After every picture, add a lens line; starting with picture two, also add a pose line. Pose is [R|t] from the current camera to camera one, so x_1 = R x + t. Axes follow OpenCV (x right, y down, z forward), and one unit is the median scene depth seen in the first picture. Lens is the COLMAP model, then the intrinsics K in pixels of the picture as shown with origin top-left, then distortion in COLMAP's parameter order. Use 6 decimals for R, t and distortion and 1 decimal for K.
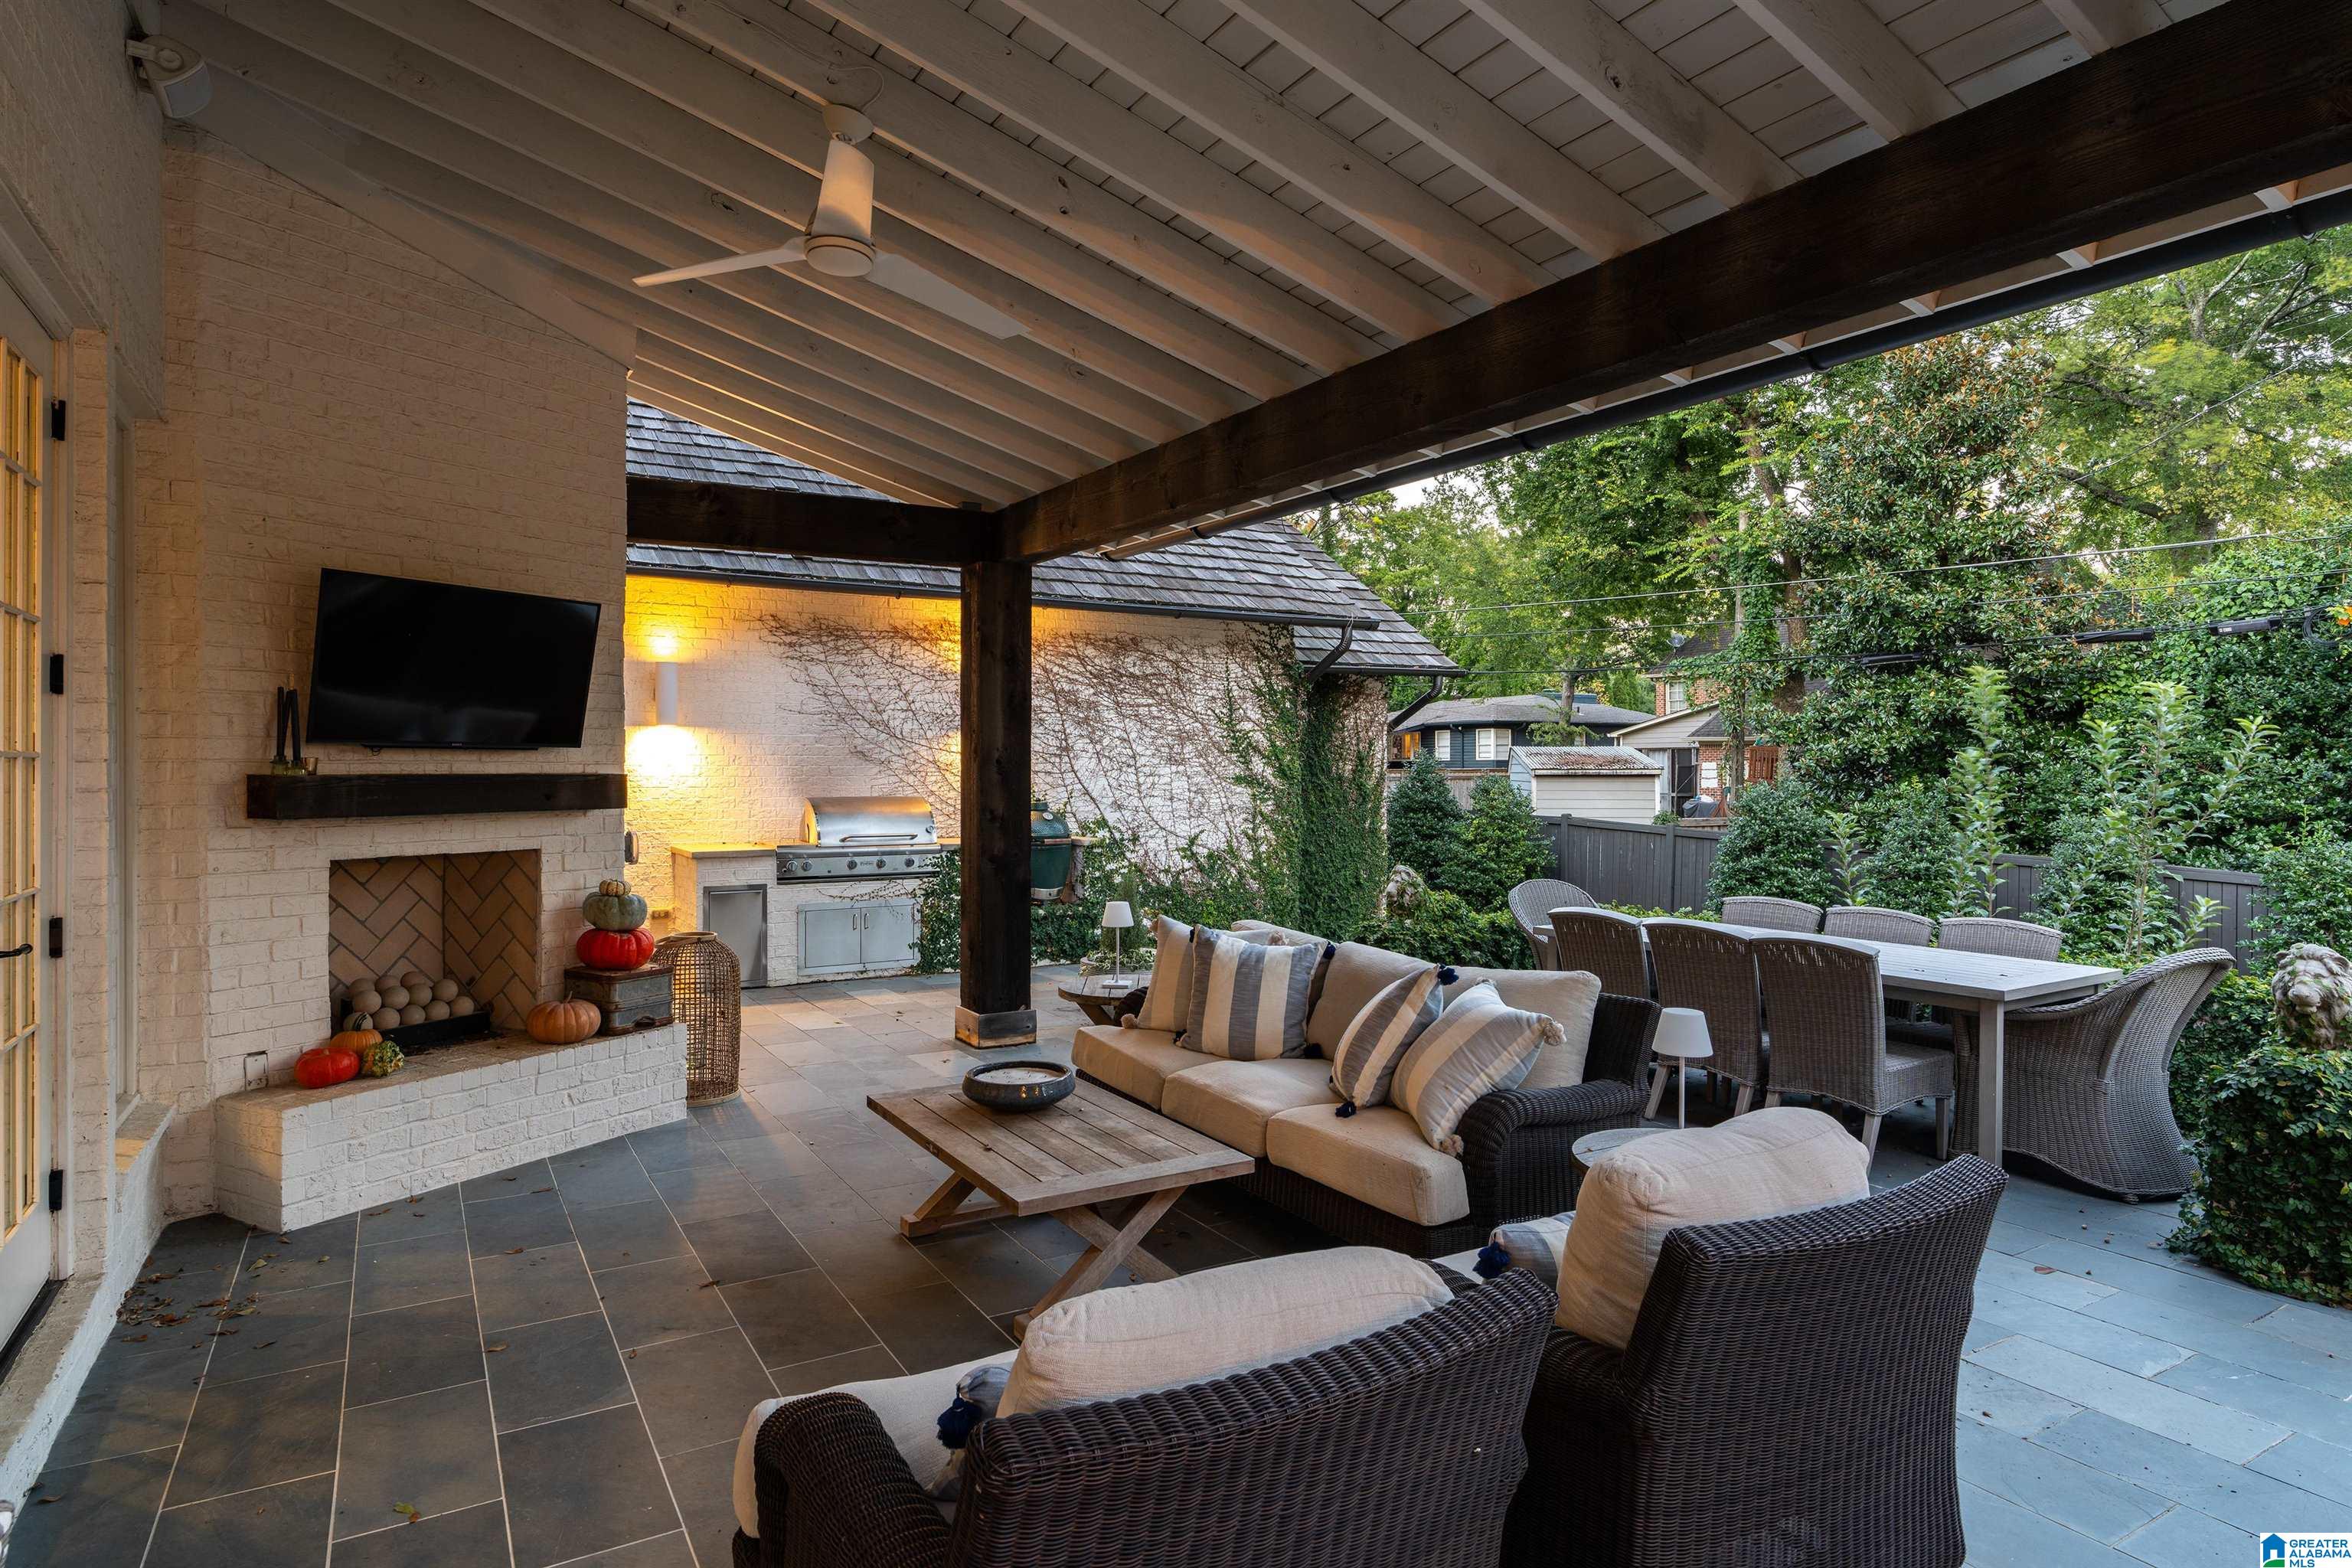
lens RADIAL K [[1294.4, 0, 1167.5], [0, 1294.4, 763.5], [0, 0, 1]] dist [0.001474, 0.002499]
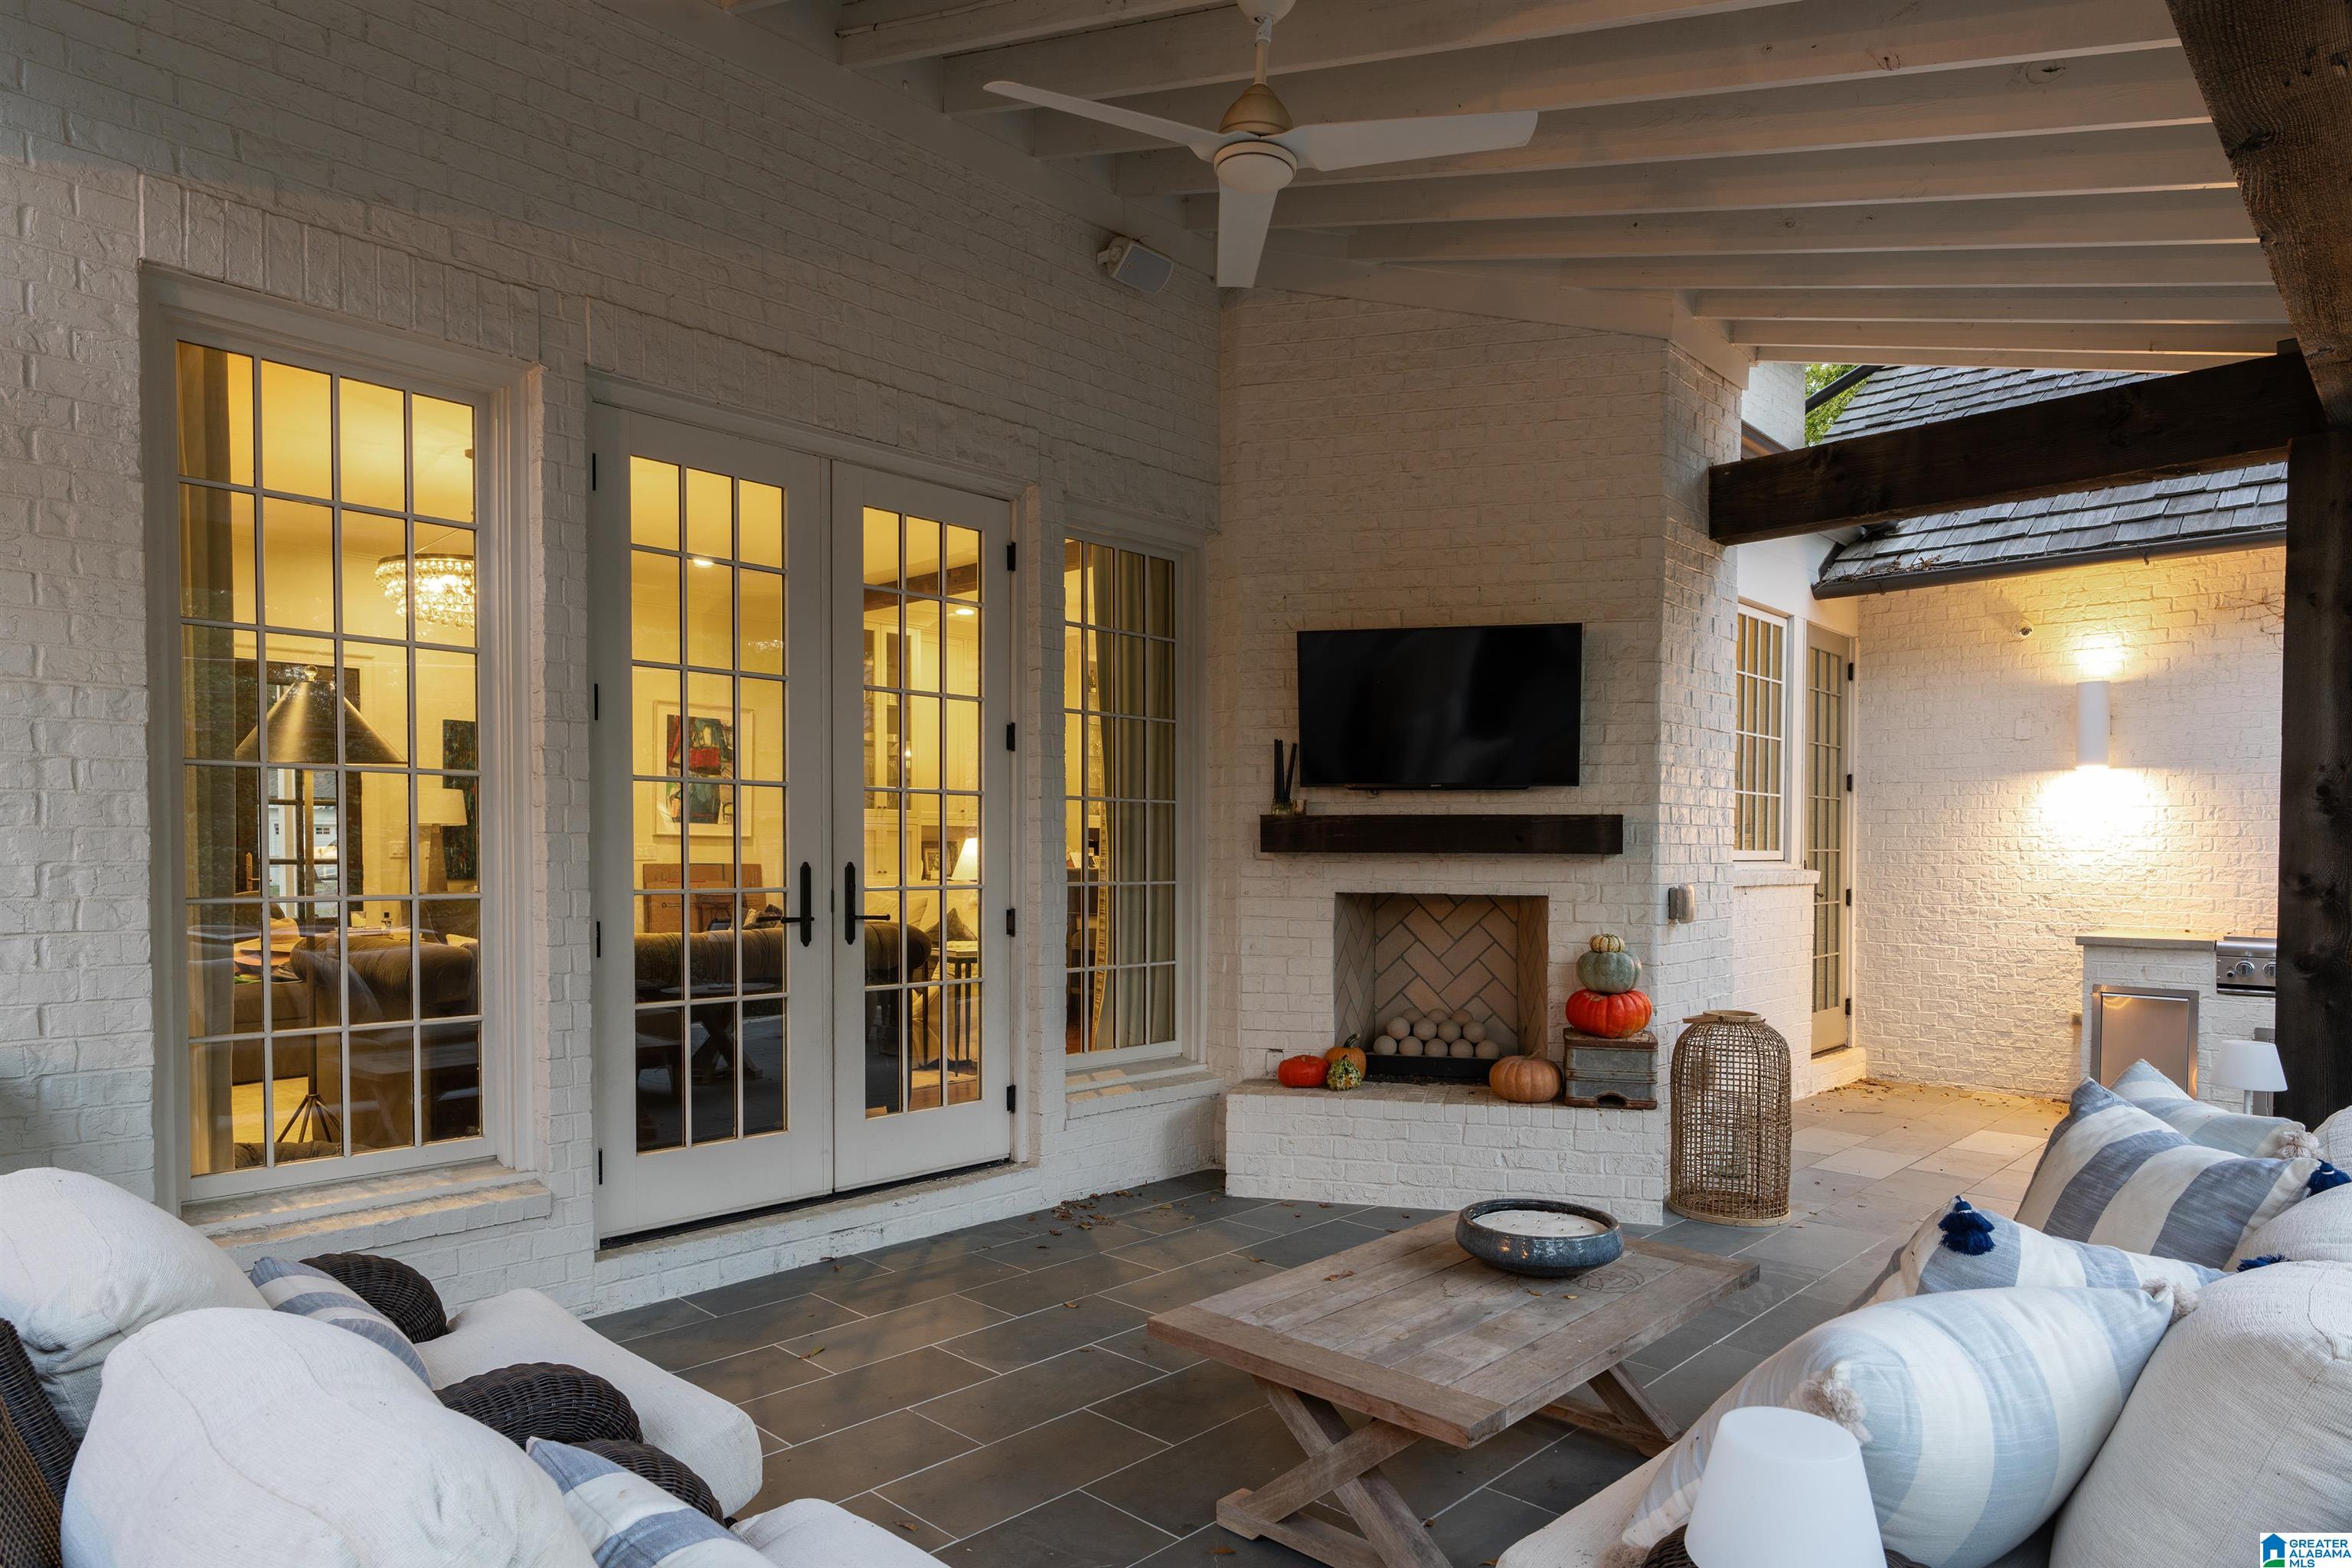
lens RADIAL K [[1388.8, 0, 1181.1], [0, 1388.8, 883.2], [0, 0, 1]] dist [0.003076, -0.002246]
pose [[0.272041, 0.022404, -0.962025, 0.226670], [-0.002789, 0.999743, 0.022494, 0.019383], [0.962281, -0.003436, 0.272034, 0.261368]]
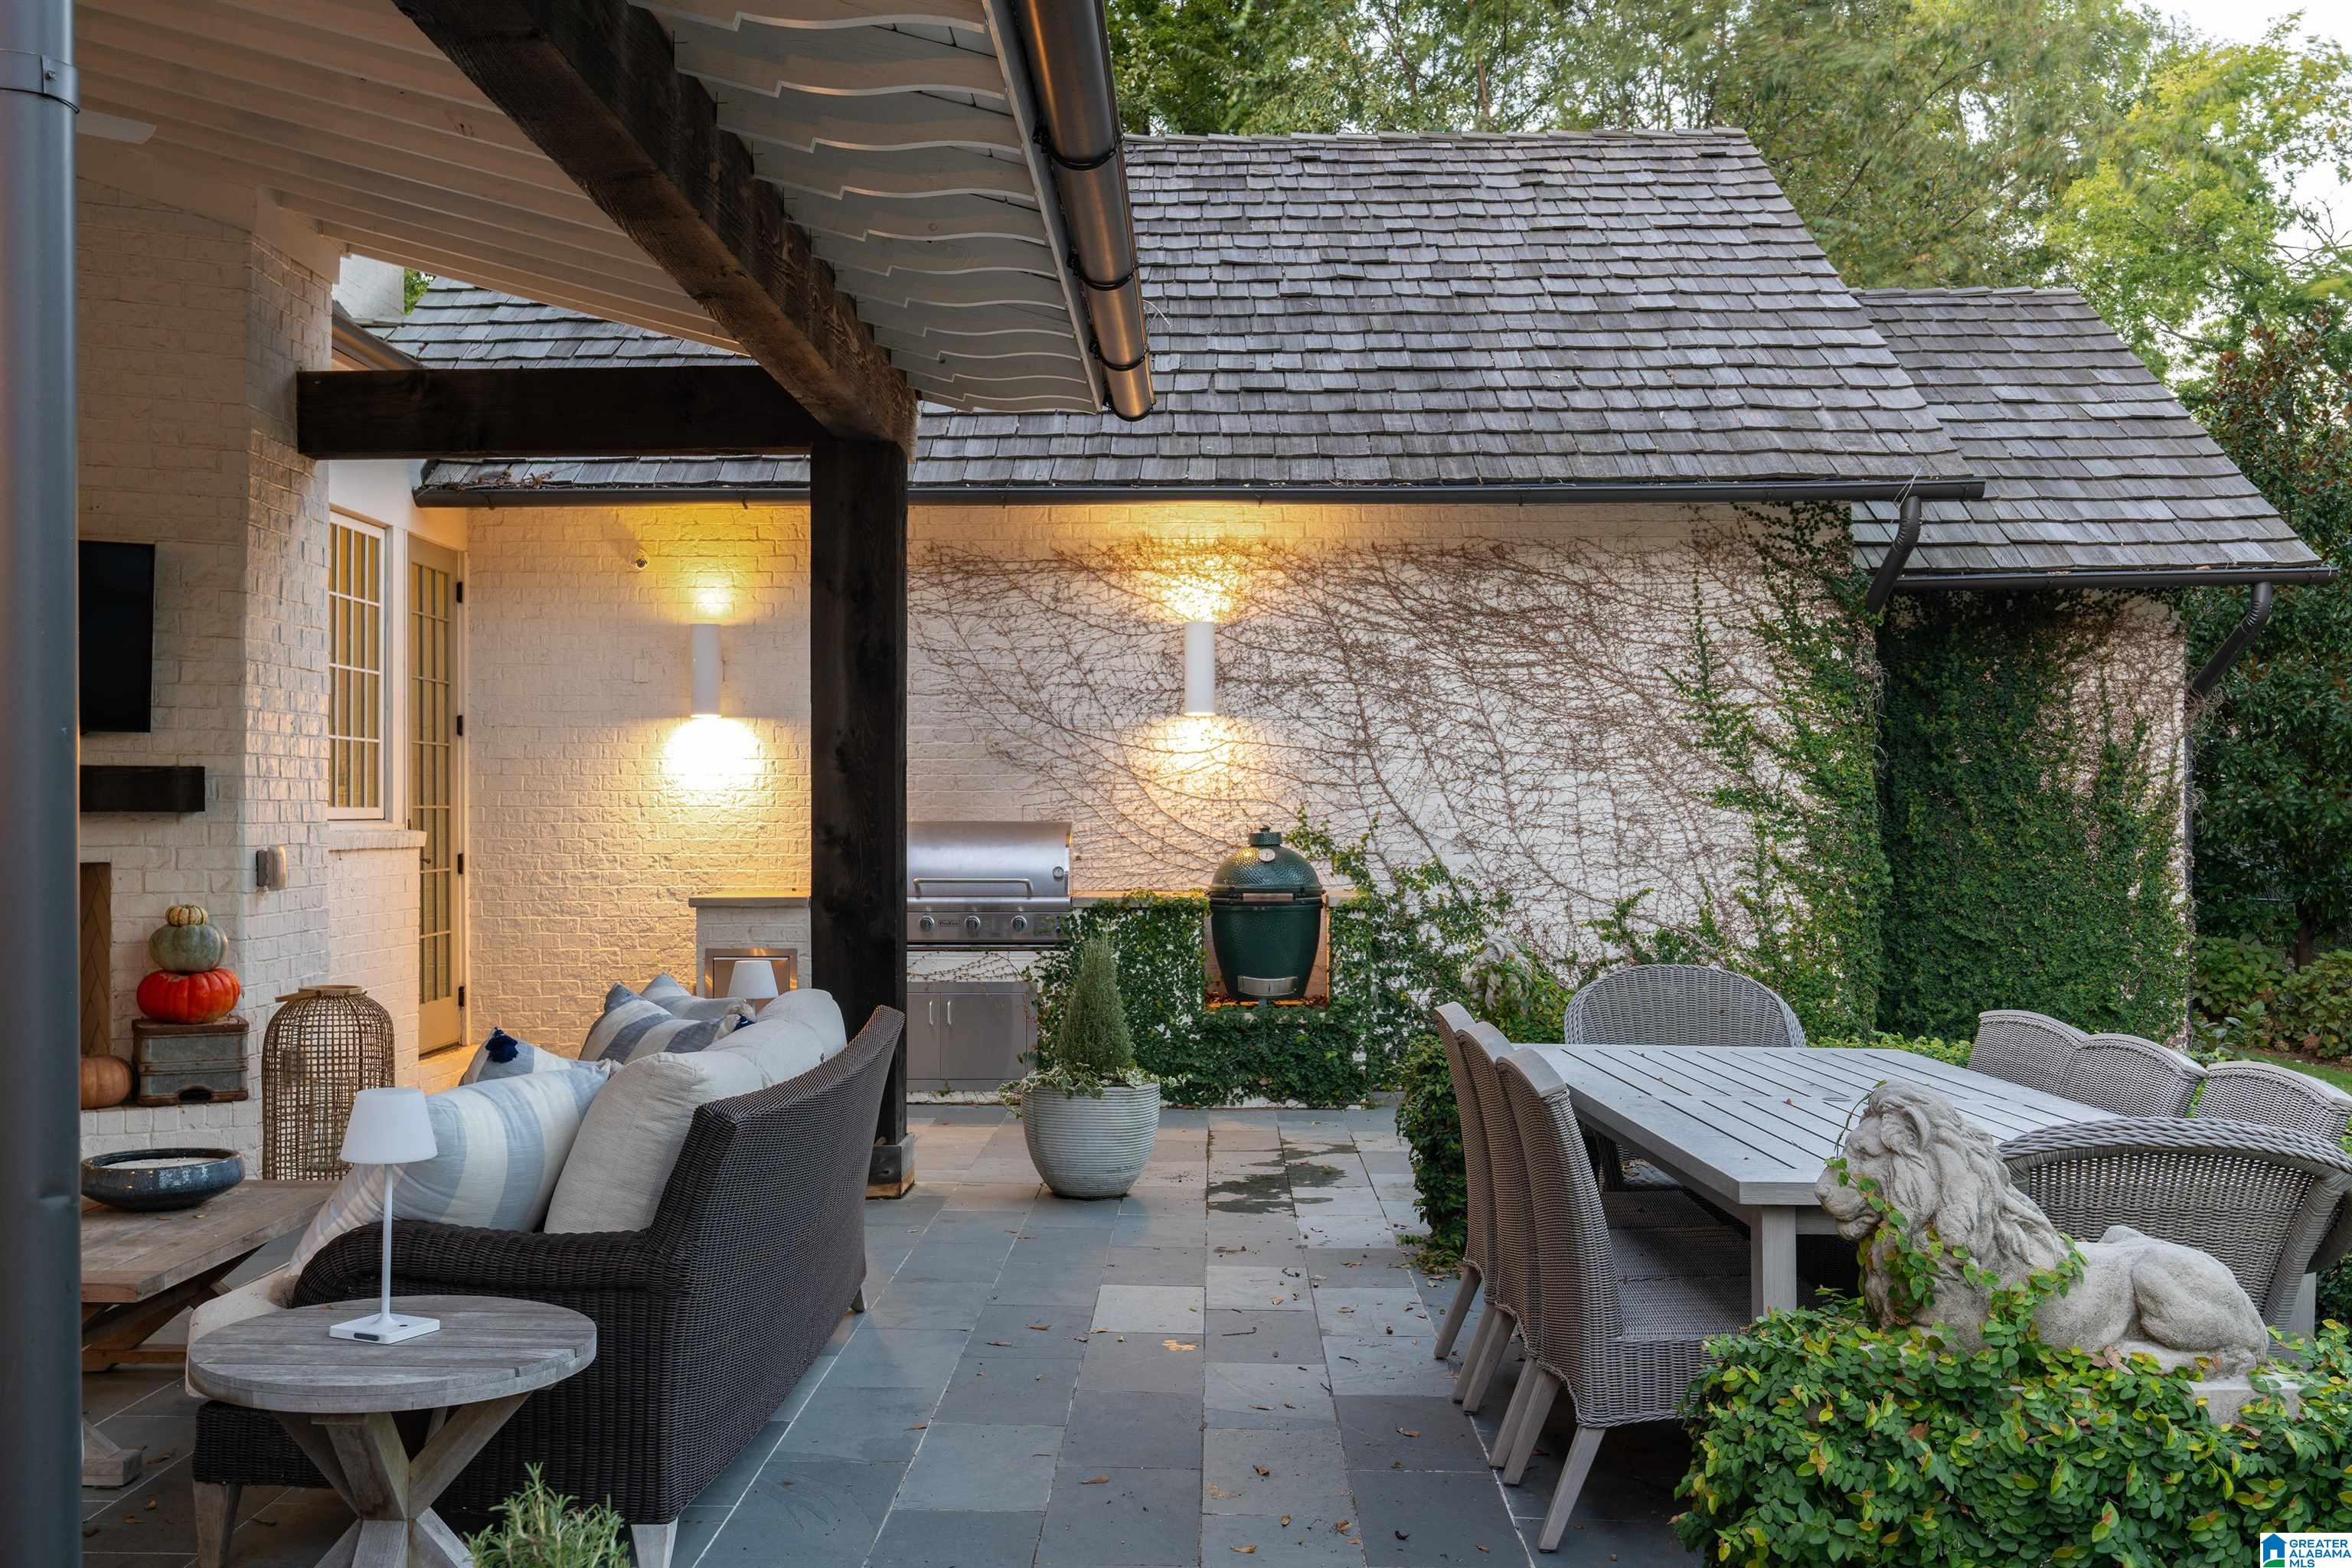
lens RADIAL K [[2281.4, 0, 1165.5], [0, 2281.4, 773.6], [0, 0, 1]] dist [0.006055, 0.000000]
pose [[0.849422, -0.012256, -0.527572, 0.433131], [0.004285, 0.999857, -0.016329, 0.020846], [0.527697, 0.011610, 0.849353, 0.092173]]
